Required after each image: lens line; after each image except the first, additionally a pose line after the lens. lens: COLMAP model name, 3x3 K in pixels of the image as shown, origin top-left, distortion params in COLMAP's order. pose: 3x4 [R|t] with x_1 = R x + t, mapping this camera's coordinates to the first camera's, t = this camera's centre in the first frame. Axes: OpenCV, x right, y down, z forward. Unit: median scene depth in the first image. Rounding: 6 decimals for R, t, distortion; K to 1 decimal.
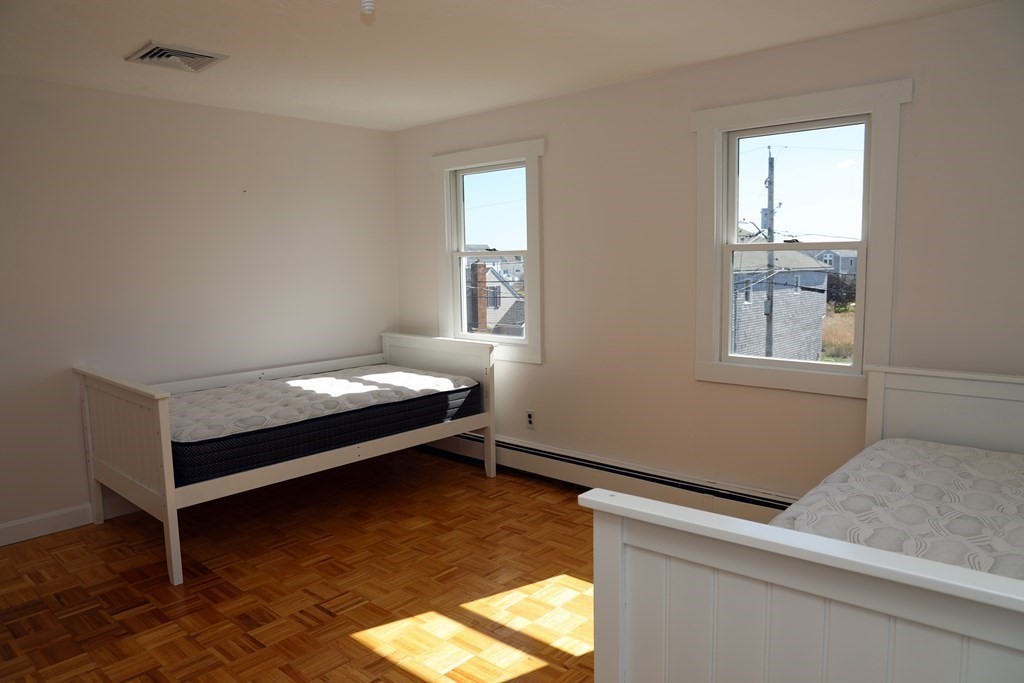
lens RADIAL K [[708.2, 0, 509.7], [0, 708.2, 343.7], [0, 0, 1]] dist [-0.089669, 0.062701]
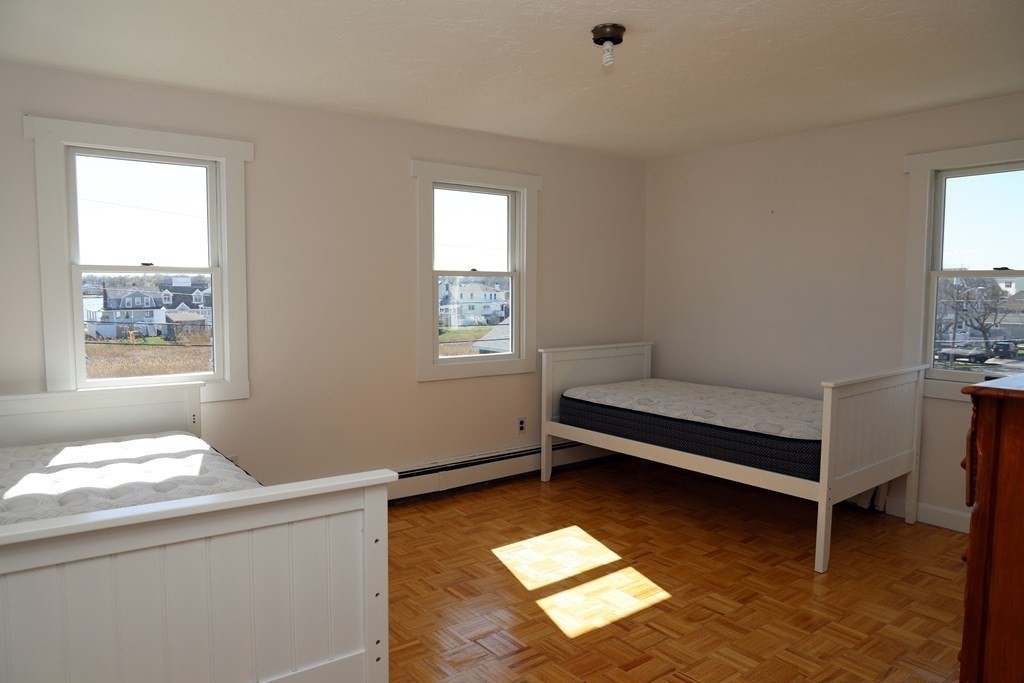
lens RADIAL K [[708.2, 0, 510.4], [0, 708.2, 341.9], [0, 0, 1]] dist [-0.089669, 0.062701]
pose [[0.169122, -0.048042, 0.984424, -1.048147], [0.116053, 0.992834, 0.028515, -0.038526], [-0.978739, 0.109423, 0.173485, 0.745291]]
